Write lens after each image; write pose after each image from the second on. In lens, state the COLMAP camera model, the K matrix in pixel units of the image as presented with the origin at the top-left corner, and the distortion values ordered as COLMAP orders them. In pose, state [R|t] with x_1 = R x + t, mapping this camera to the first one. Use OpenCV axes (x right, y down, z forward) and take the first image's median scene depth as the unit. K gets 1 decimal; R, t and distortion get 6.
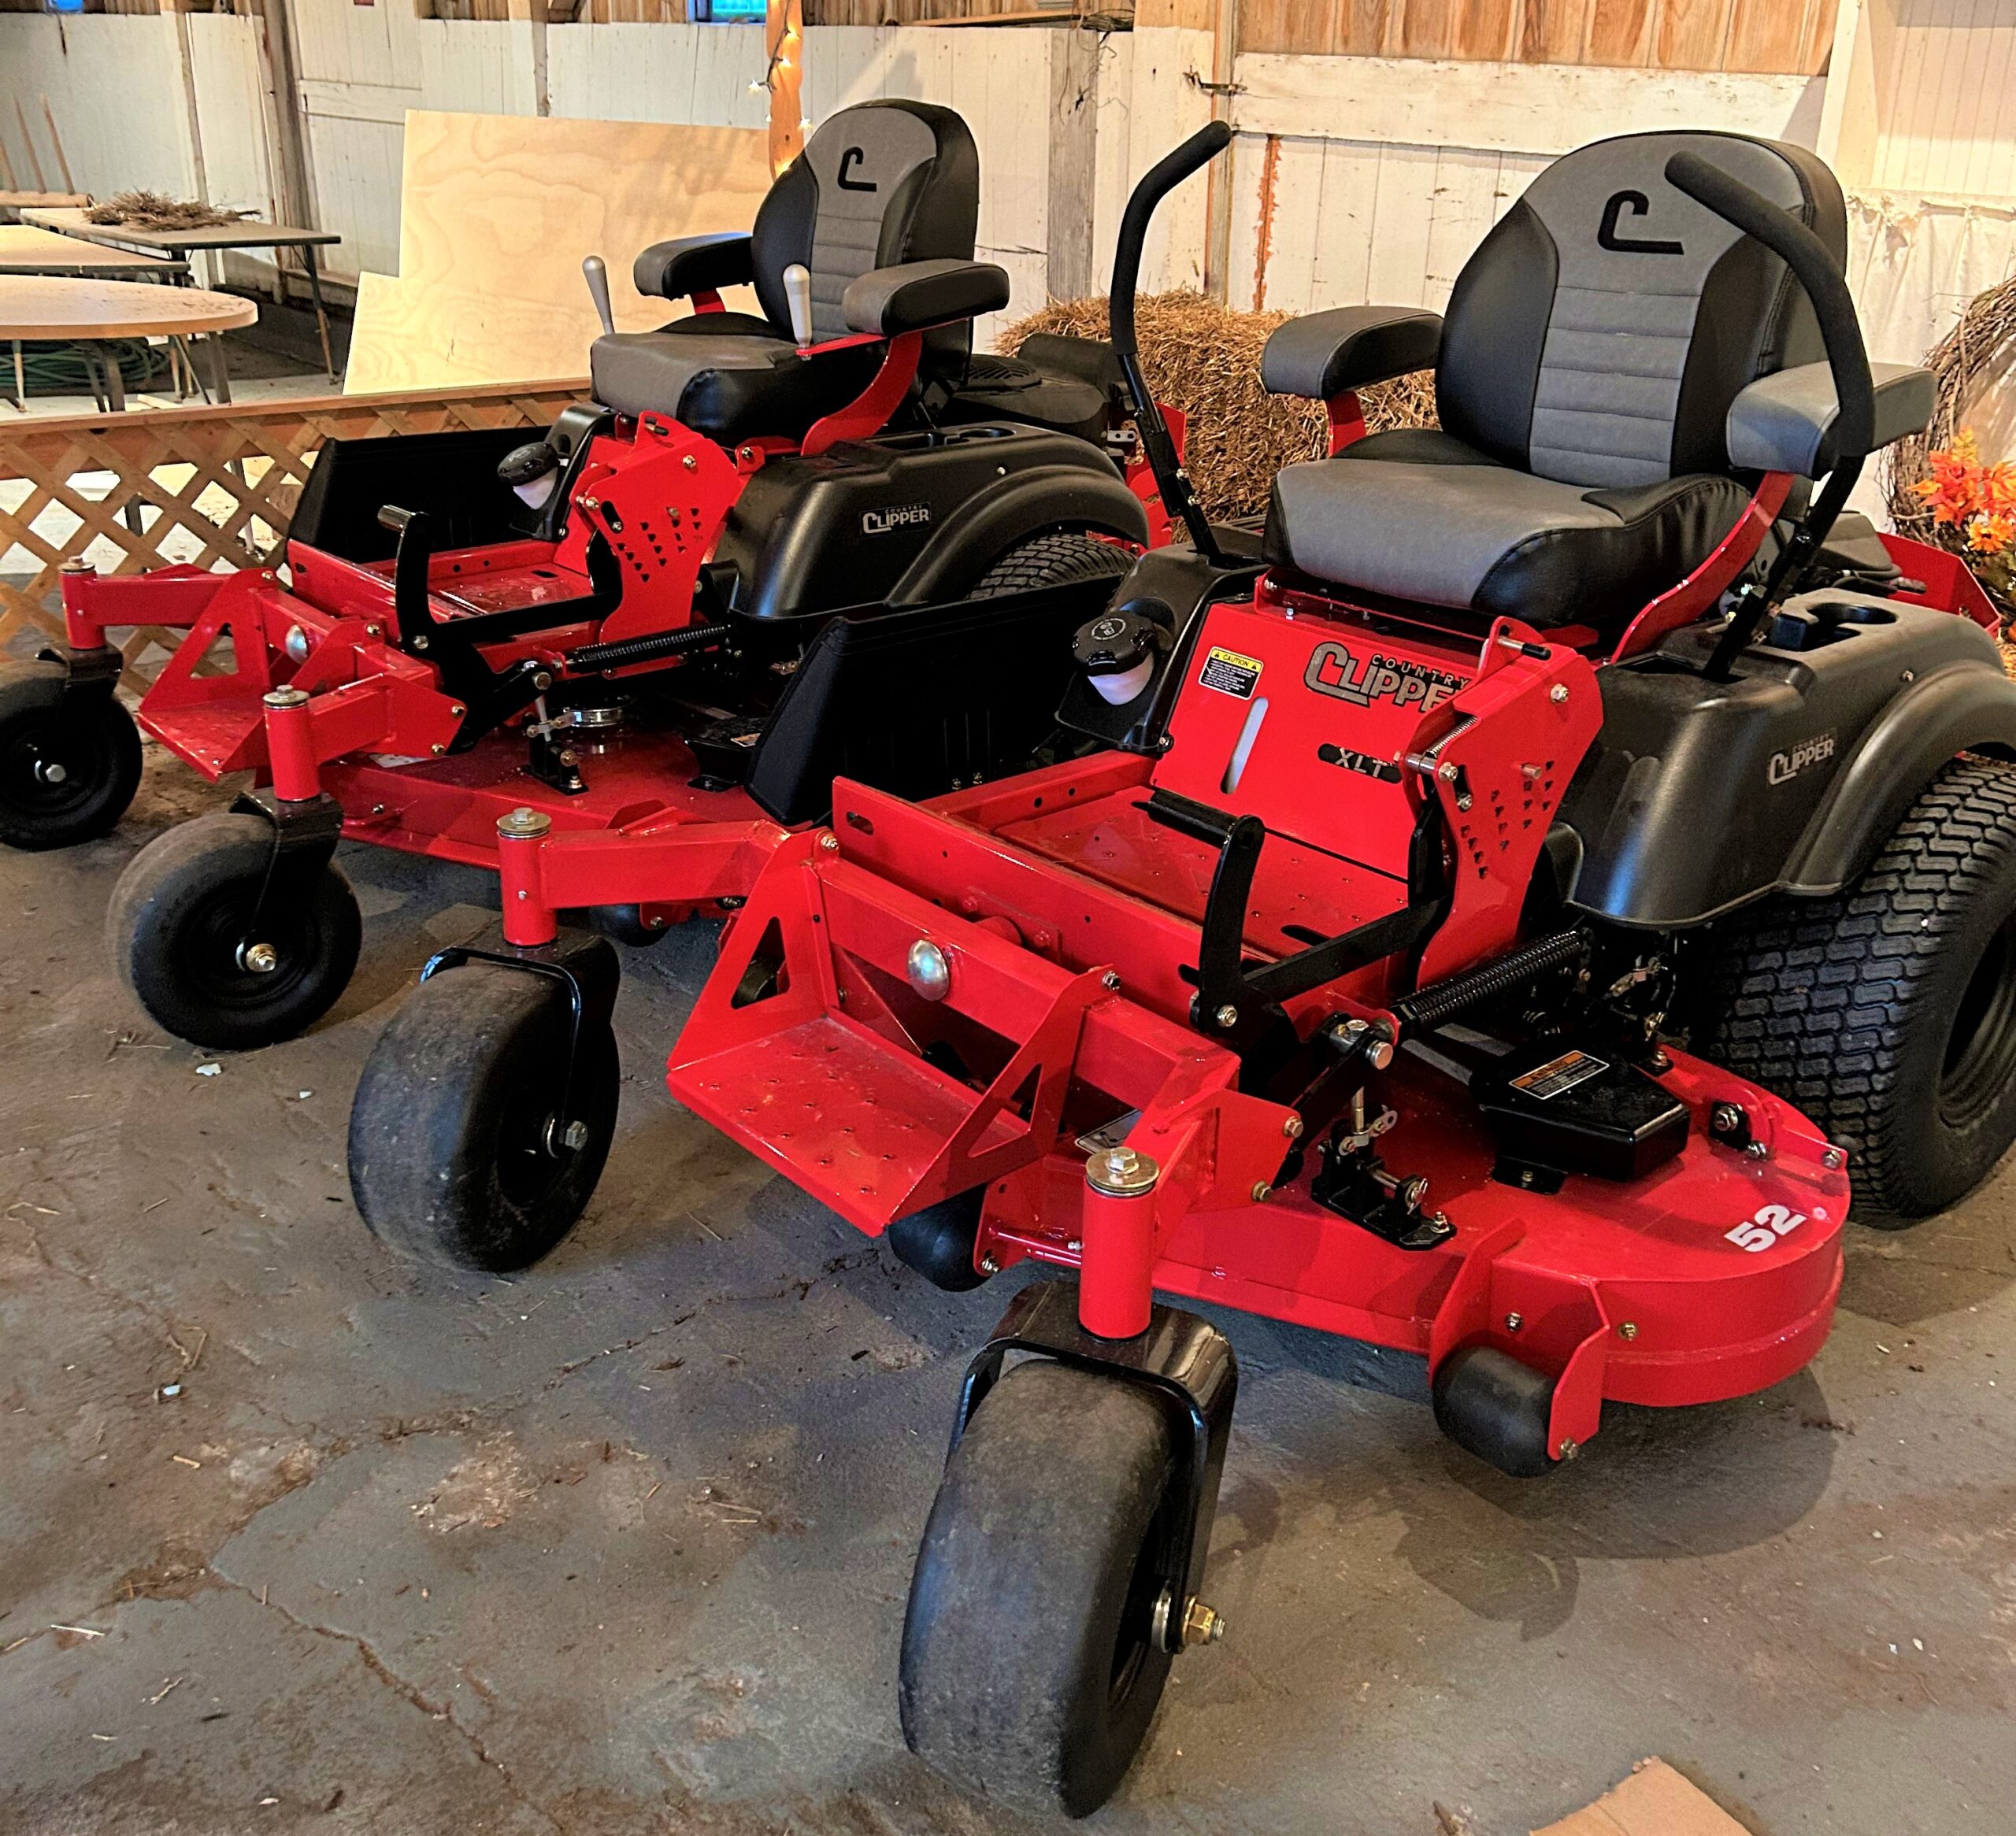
lens RADIAL K [[1903.4, 0, 1007.8], [0, 1903.4, 822.9], [0, 0, 1]] dist [0.074237, -0.190734]
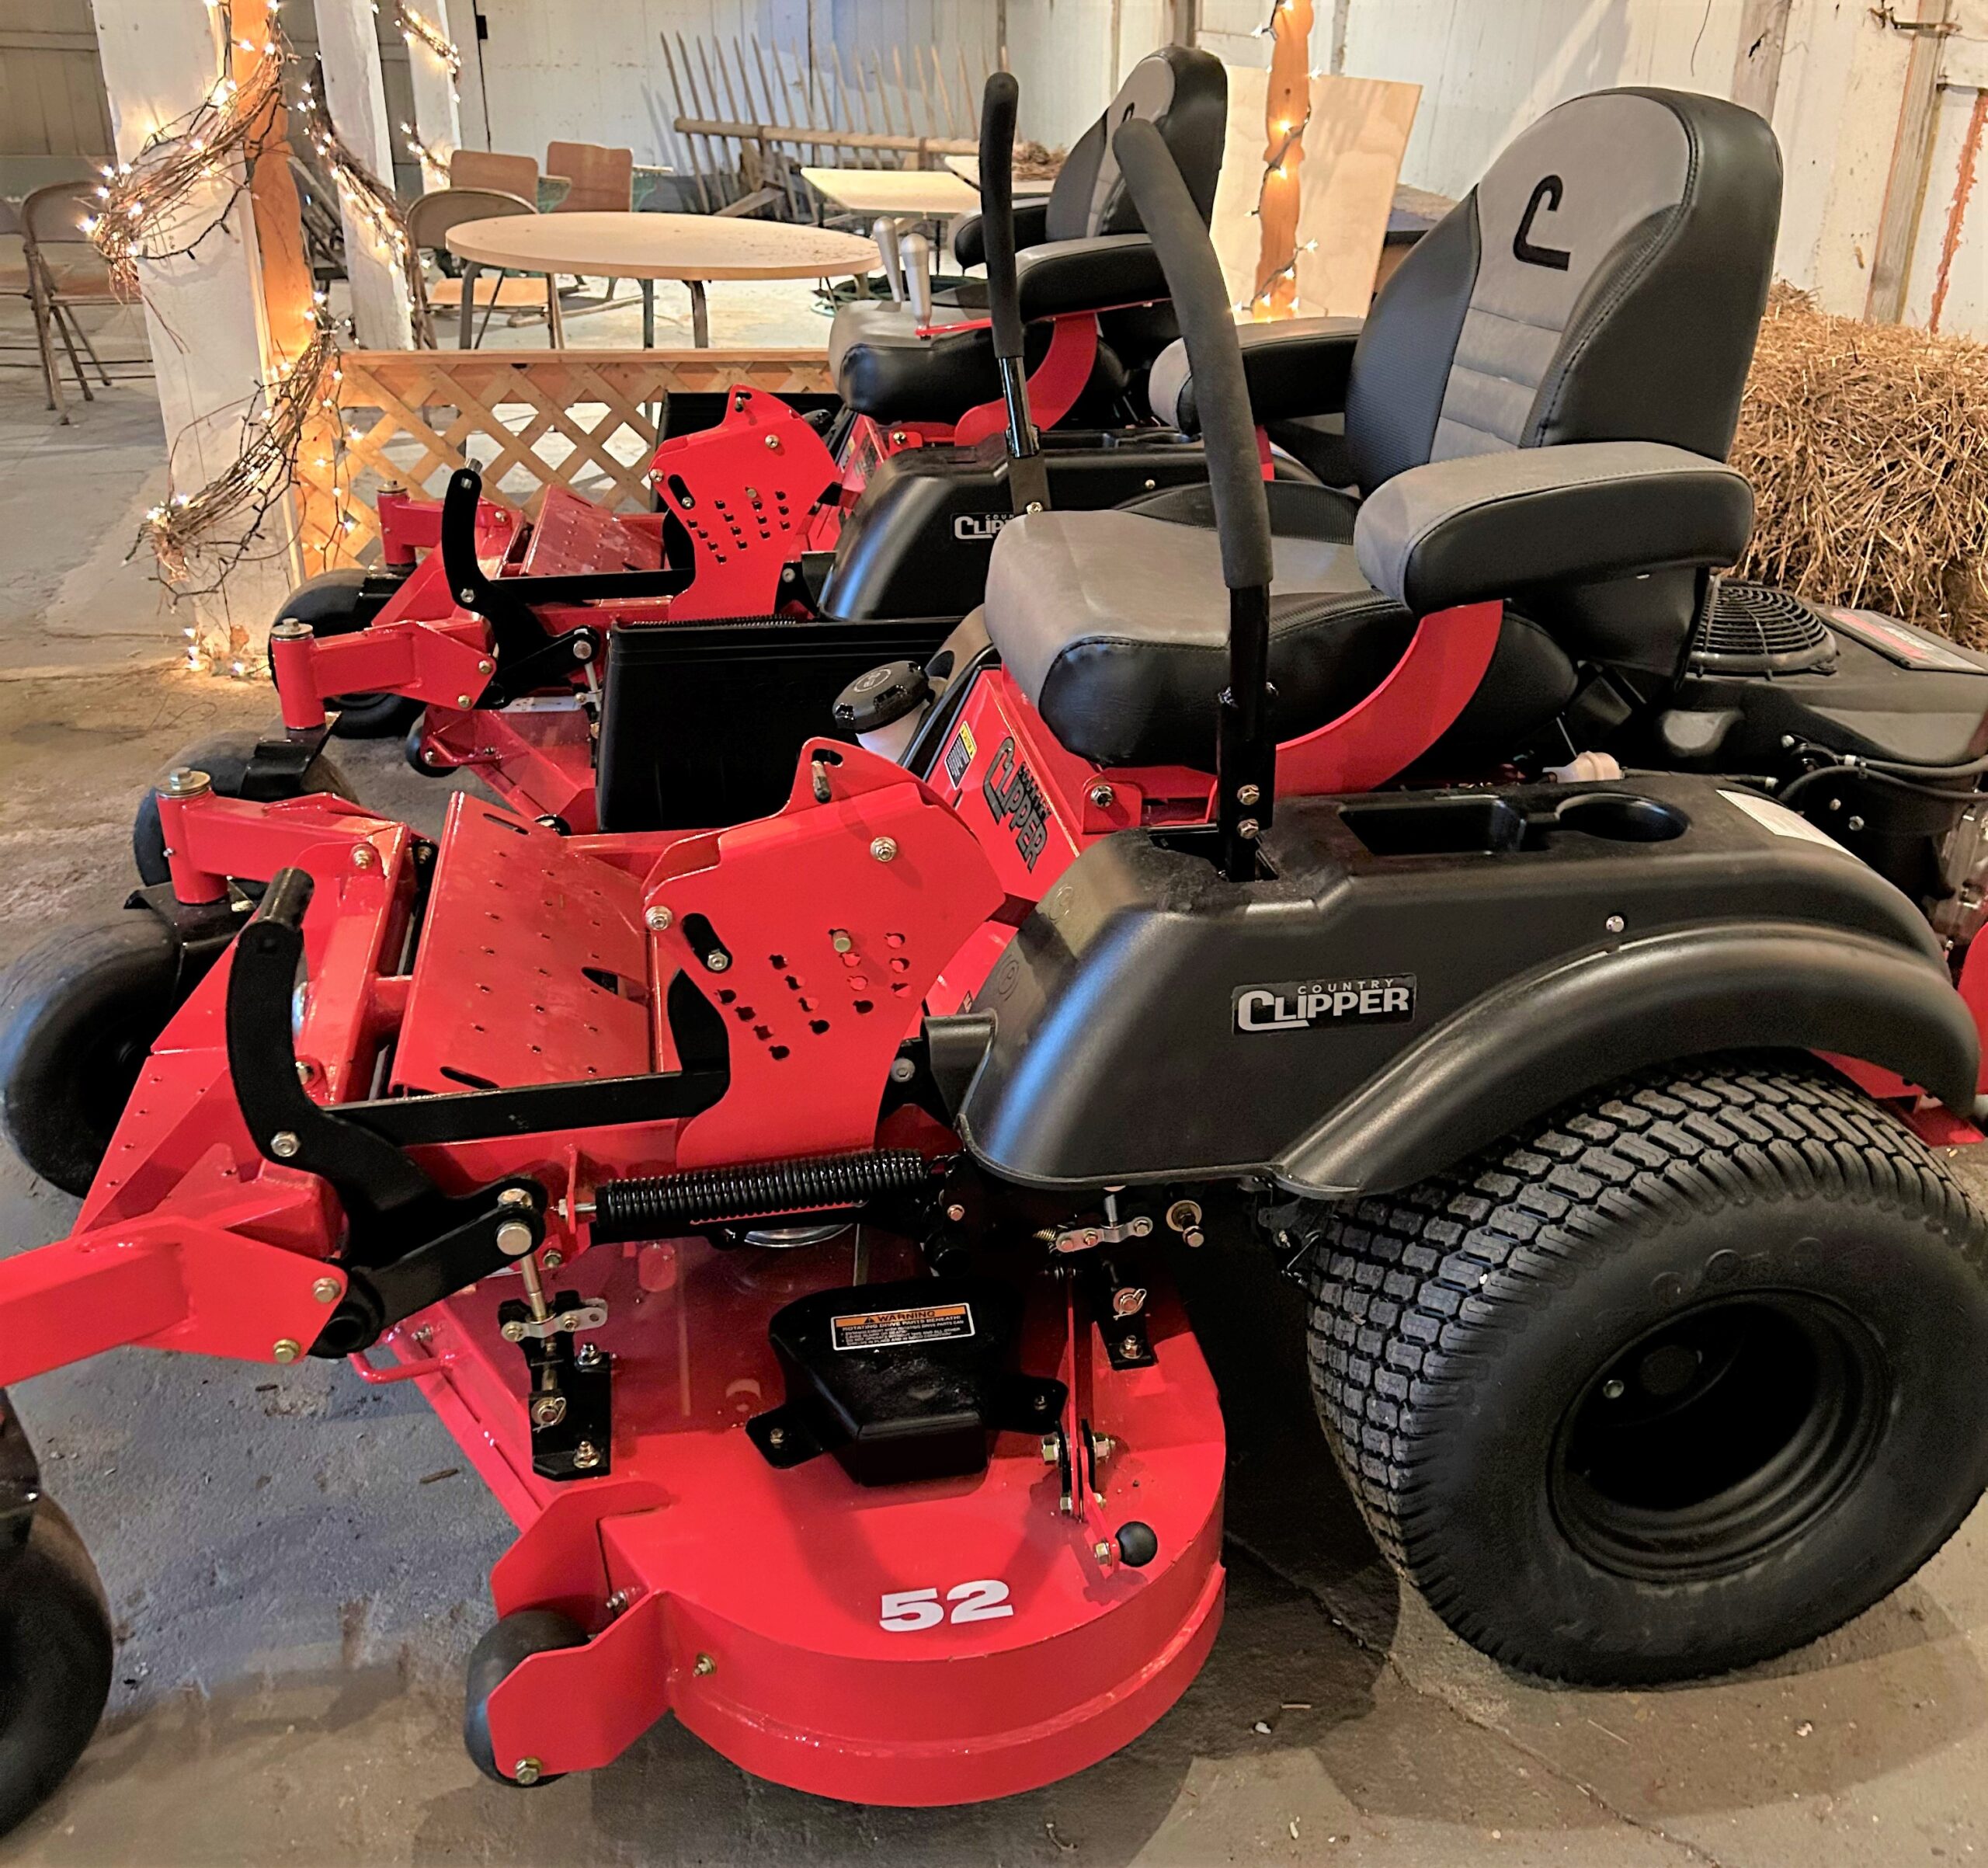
lens RADIAL K [[1903.7, 0, 994.0], [0, 1903.7, 934.0], [0, 0, 1]] dist [0.021524, -0.020592]
pose [[0.864932, 0.207052, -0.457190, 0.319794], [-0.173303, 0.978119, 0.115108, -0.060865], [0.471019, -0.020329, 0.881889, 0.165445]]
